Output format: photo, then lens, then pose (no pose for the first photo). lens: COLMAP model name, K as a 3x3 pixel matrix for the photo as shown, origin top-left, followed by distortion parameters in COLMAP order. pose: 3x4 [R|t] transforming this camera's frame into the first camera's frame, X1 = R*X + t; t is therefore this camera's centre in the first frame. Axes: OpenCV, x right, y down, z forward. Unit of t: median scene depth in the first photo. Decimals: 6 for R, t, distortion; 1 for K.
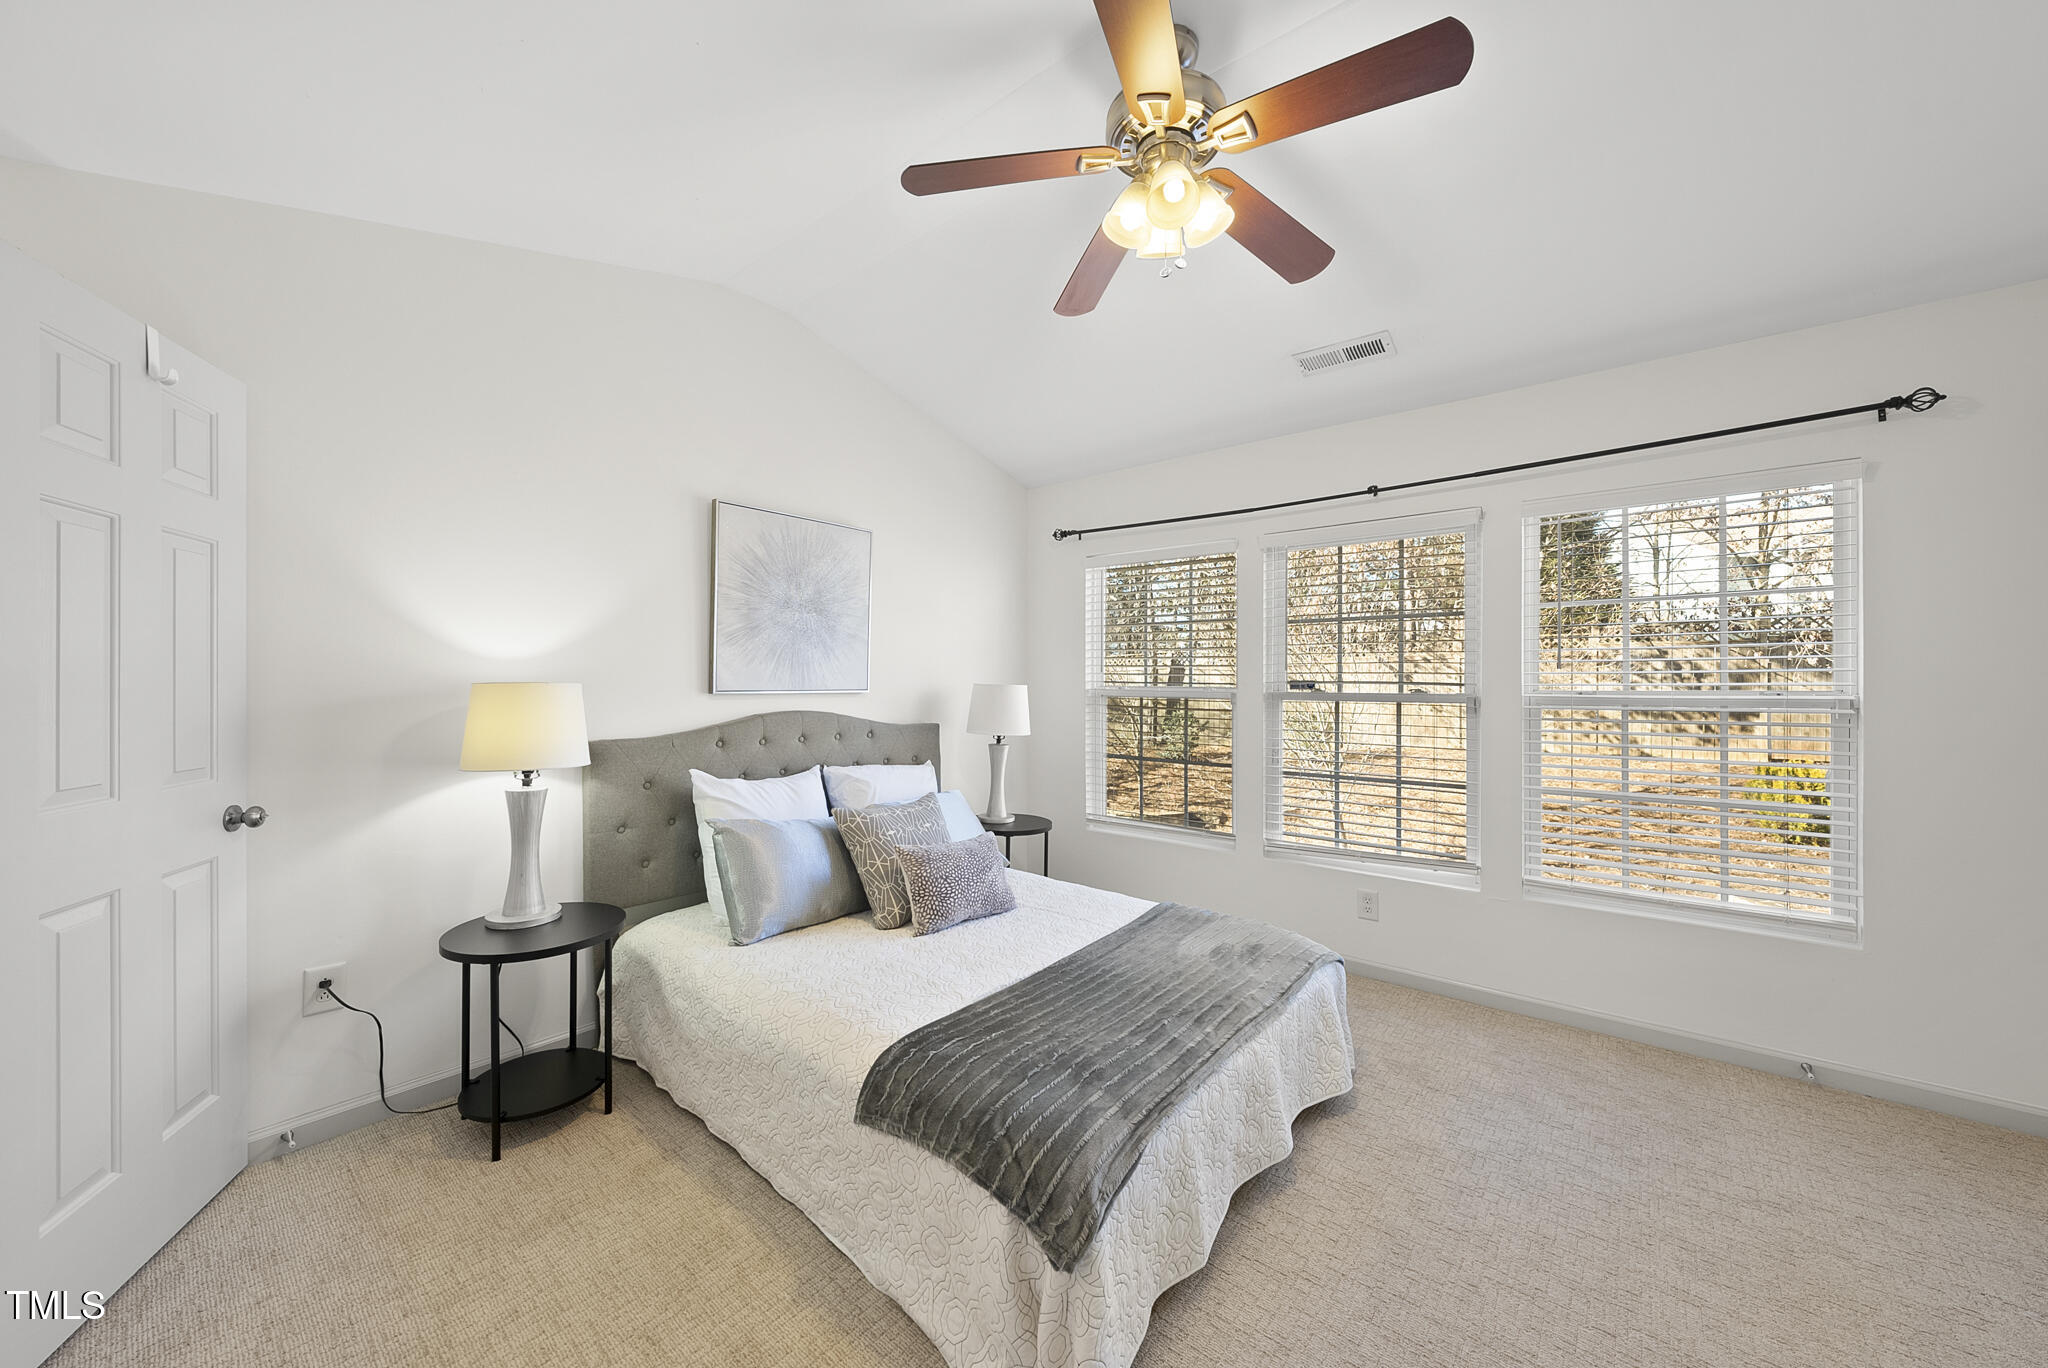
lens RADIAL K [[733.6, 0, 1027.4], [0, 733.6, 686.0], [0, 0, 1]] dist [-0.001418, -0.000119]
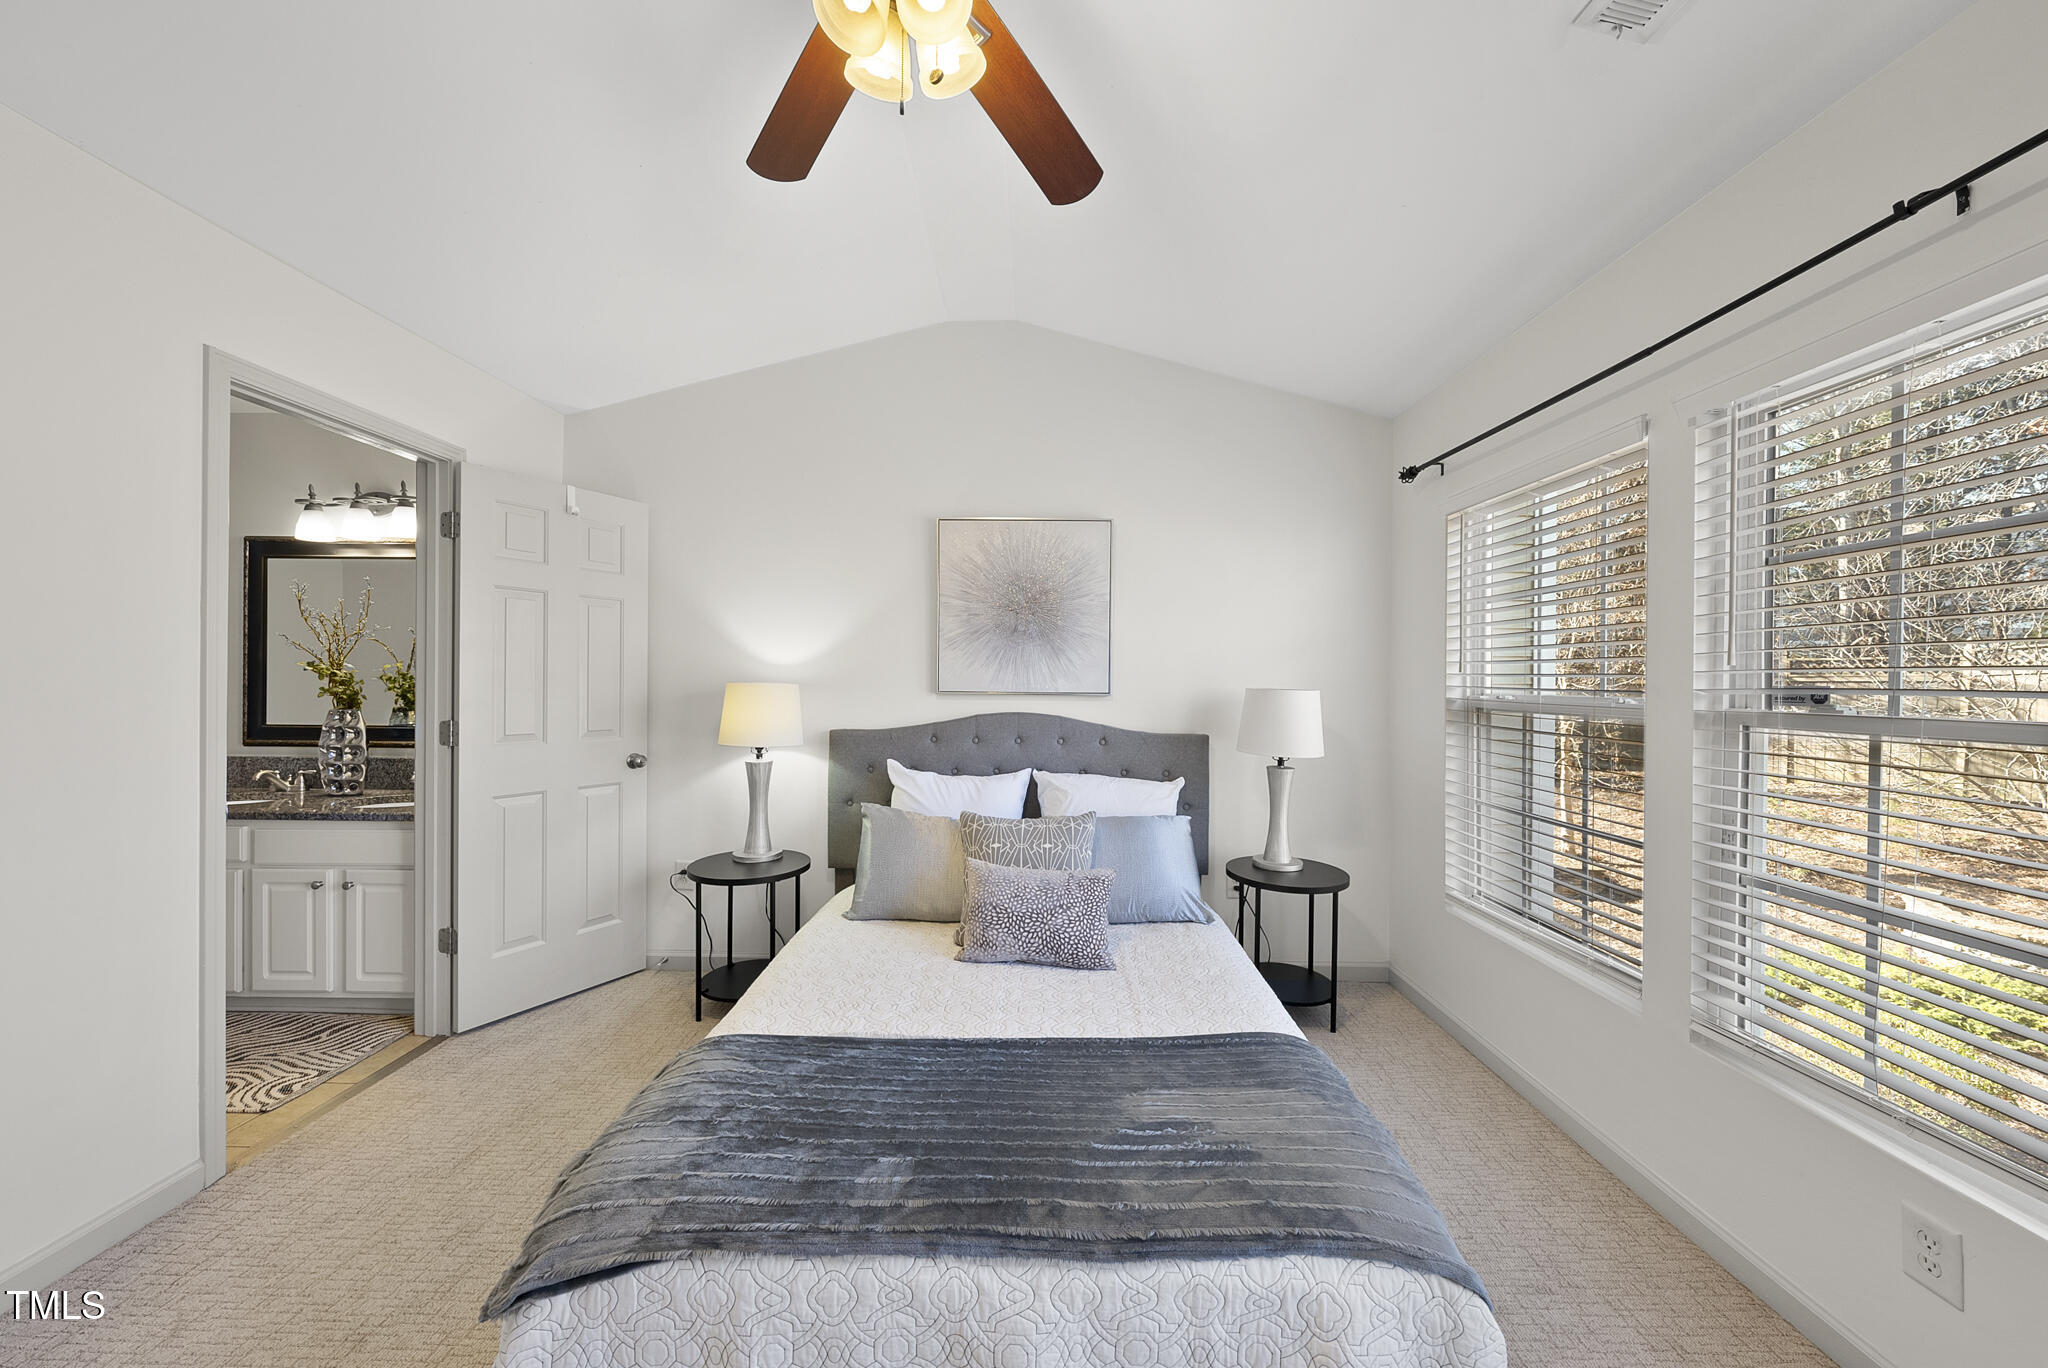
lens RADIAL K [[733.6, 0, 1027.4], [0, 733.6, 686.0], [0, 0, 1]] dist [-0.001418, -0.000119]
pose [[0.625872, 0.007267, -0.779892, 0.543532], [-0.010685, 0.999943, 0.000742, -0.003491], [0.779852, 0.007869, 0.625914, 0.432233]]
